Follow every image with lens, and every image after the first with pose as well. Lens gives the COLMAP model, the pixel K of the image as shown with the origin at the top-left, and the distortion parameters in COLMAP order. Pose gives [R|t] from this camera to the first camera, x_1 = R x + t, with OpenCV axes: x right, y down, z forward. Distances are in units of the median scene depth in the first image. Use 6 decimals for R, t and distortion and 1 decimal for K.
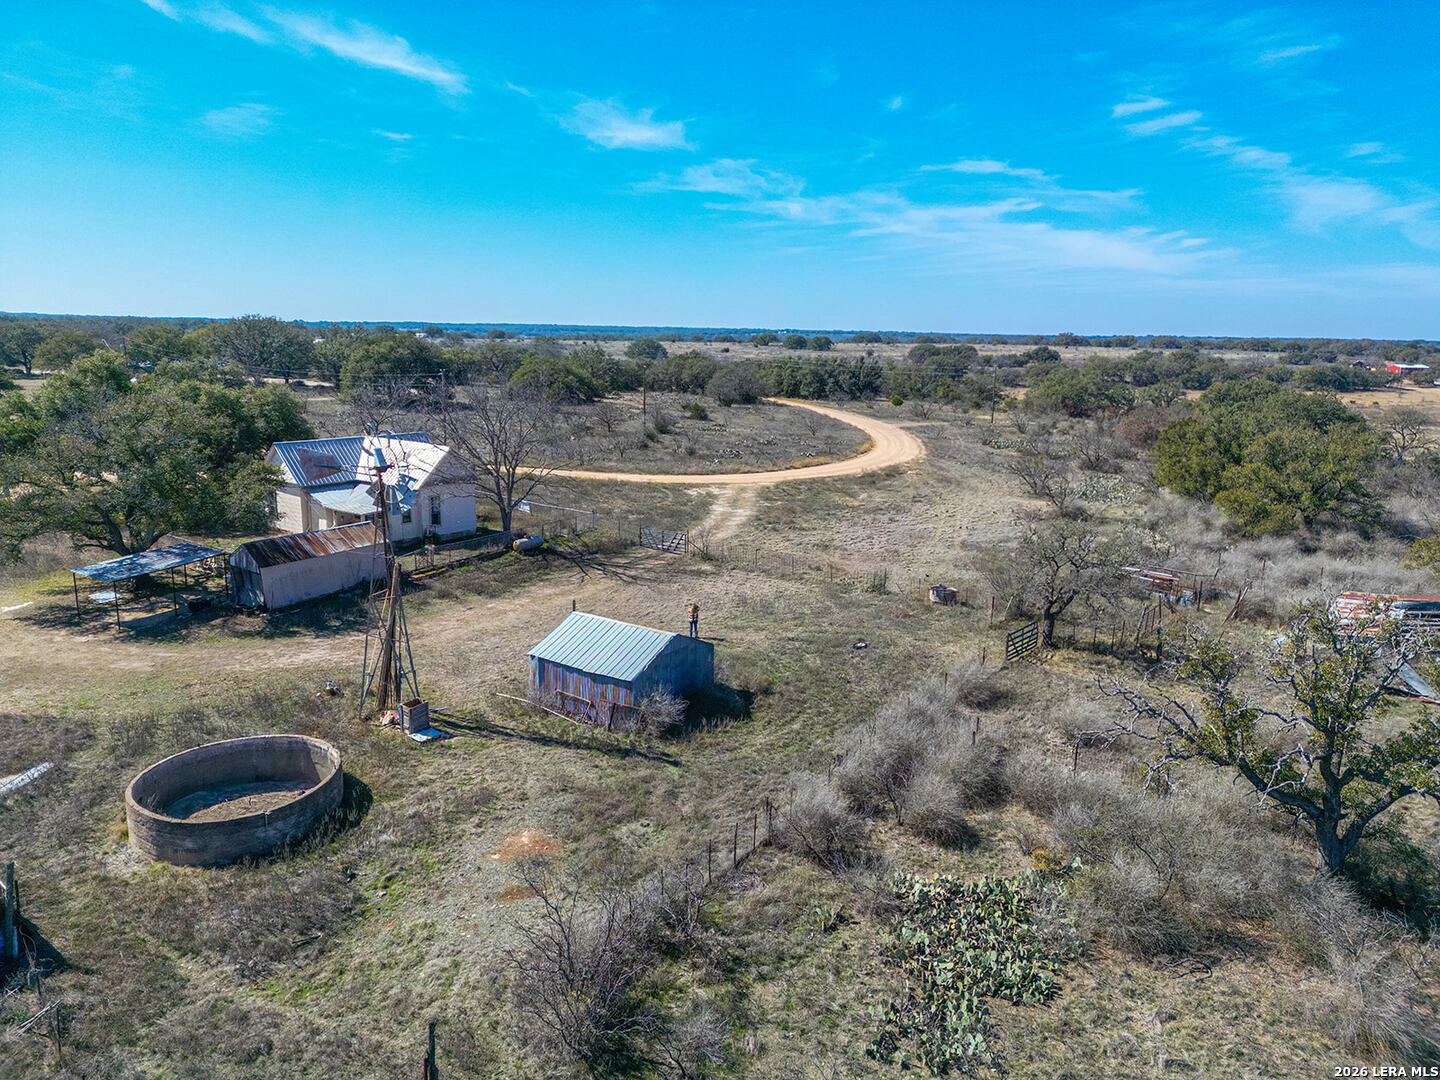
lens RADIAL K [[995.2, 0, 720.5], [0, 995.2, 543.8], [0, 0, 1]] dist [0.085119, -0.073948]
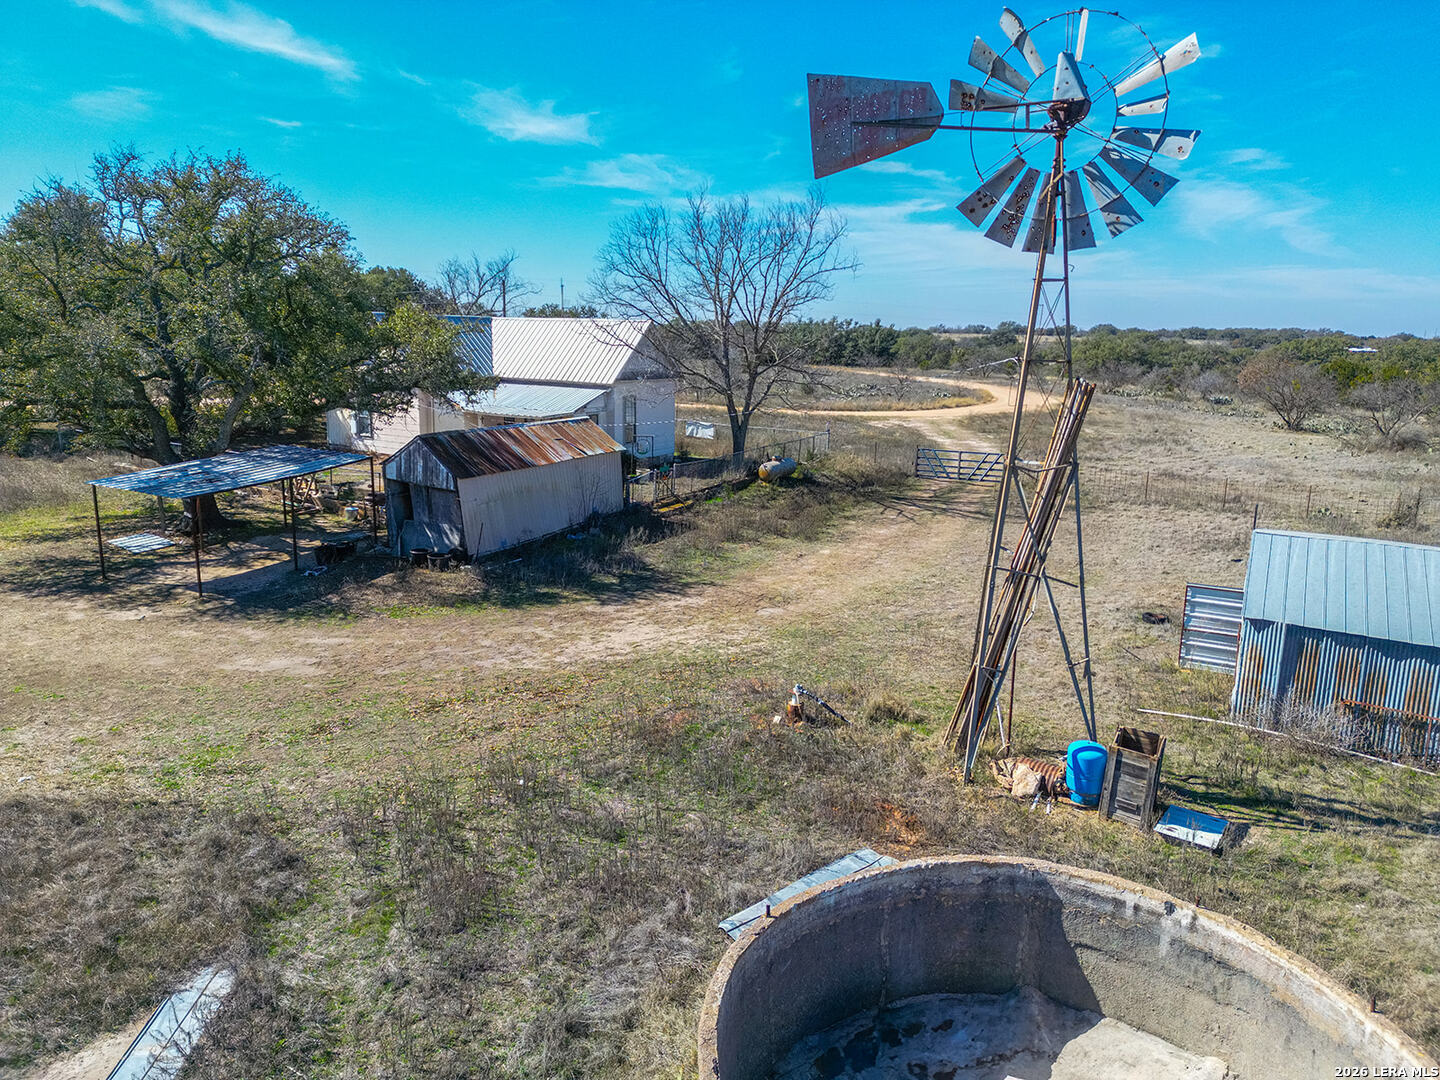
lens RADIAL K [[995.2, 0, 723.5], [0, 995.2, 543.6], [0, 0, 1]] dist [0.085119, -0.073948]
pose [[0.996439, -0.014329, 0.083086, -0.336076], [0.014136, 0.999896, 0.002914, 0.054328], [-0.083119, -0.001729, 0.996538, 0.431123]]
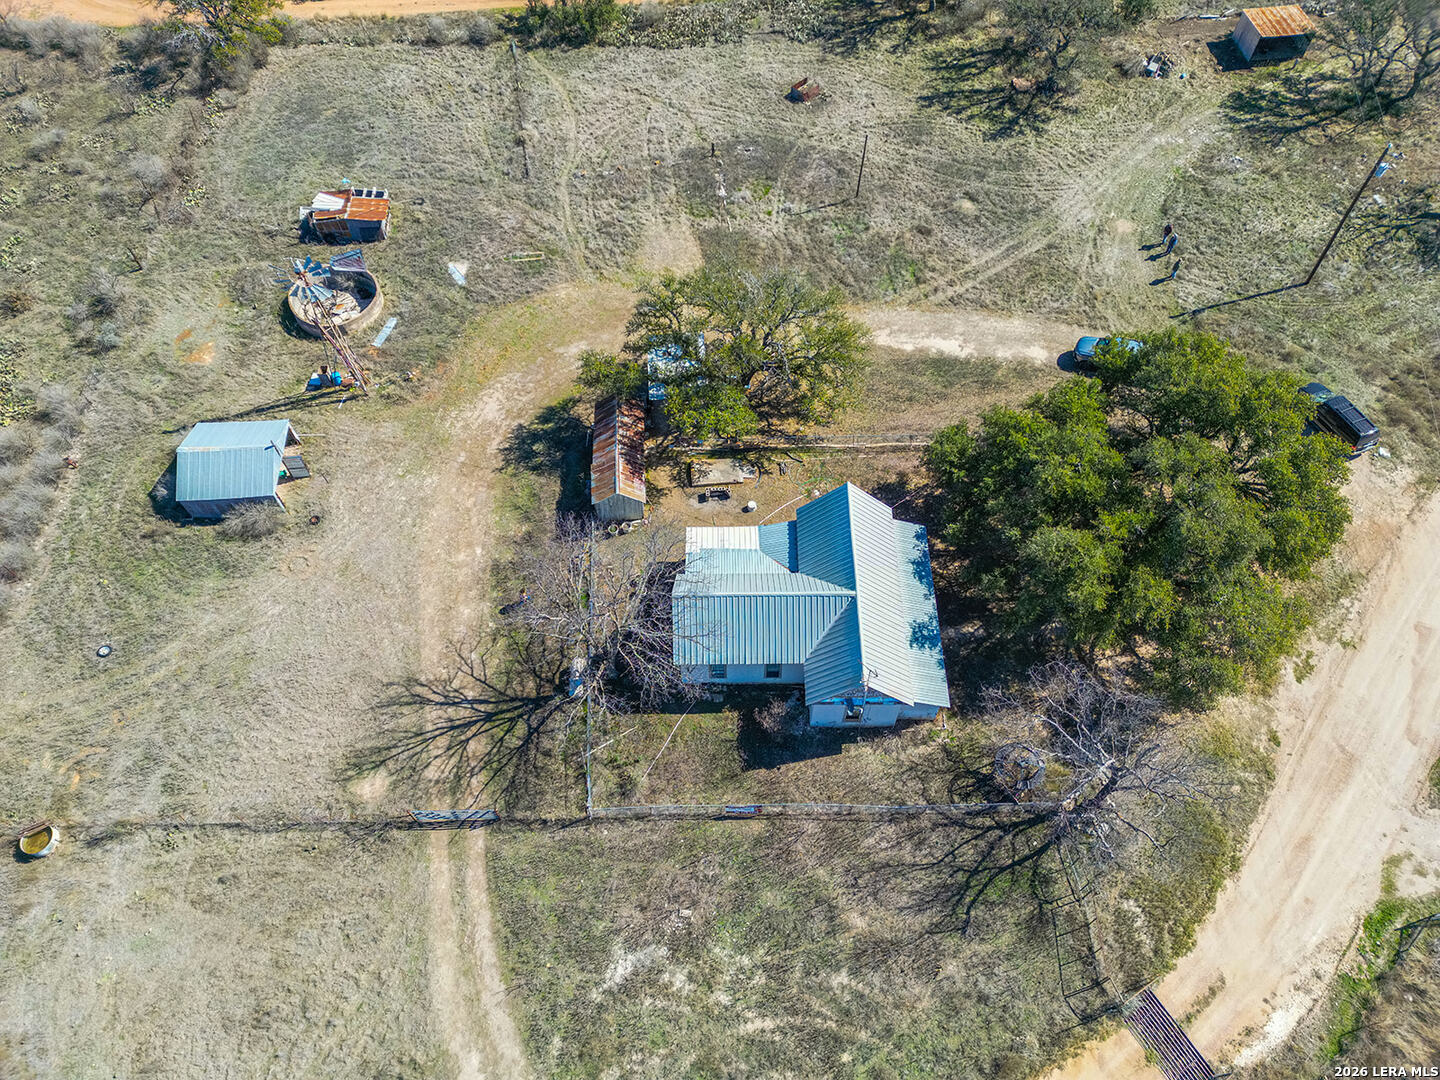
lens RADIAL K [[995.2, 0, 714.4], [0, 995.2, 538.6], [0, 0, 1]] dist [0.085119, -0.073948]
pose [[-0.798258, 0.501649, -0.333366, -0.079799], [-0.128087, 0.399430, 0.907772, -0.954440], [0.588539, 0.767336, -0.254594, 1.413078]]
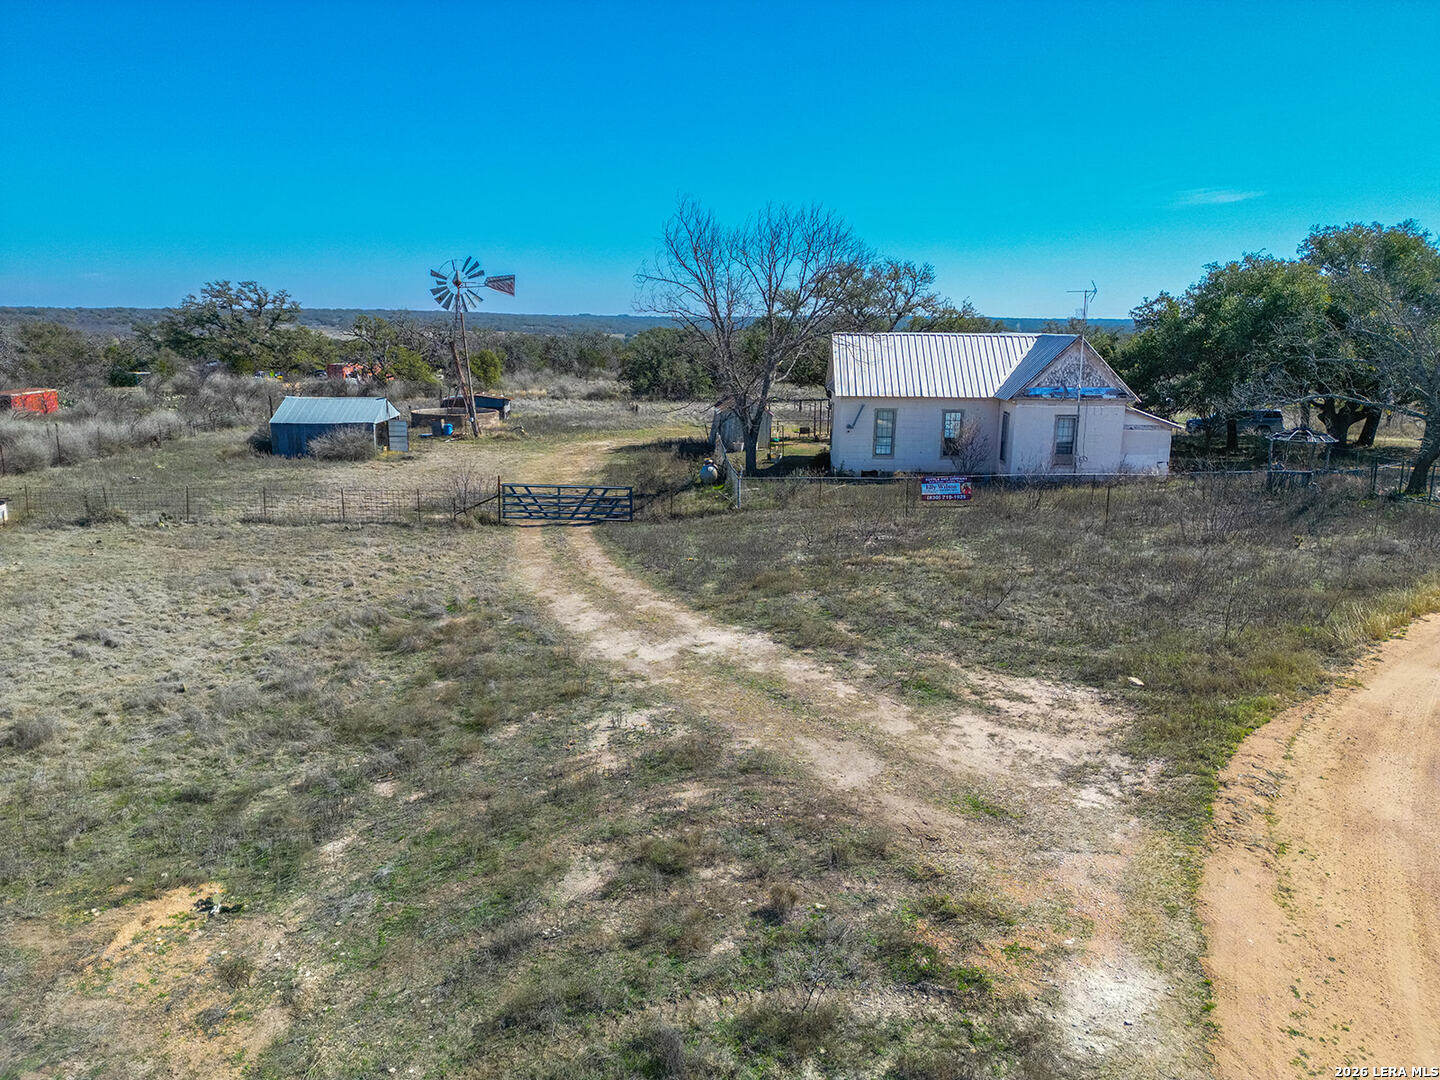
lens RADIAL K [[995.2, 0, 722.8], [0, 995.2, 542.9], [0, 0, 1]] dist [0.085119, -0.073948]
pose [[-0.802679, 0.102325, -0.587568, 0.235466], [-0.147330, 0.920621, 0.361594, -0.237187], [0.577928, 0.376810, -0.723888, 1.793470]]
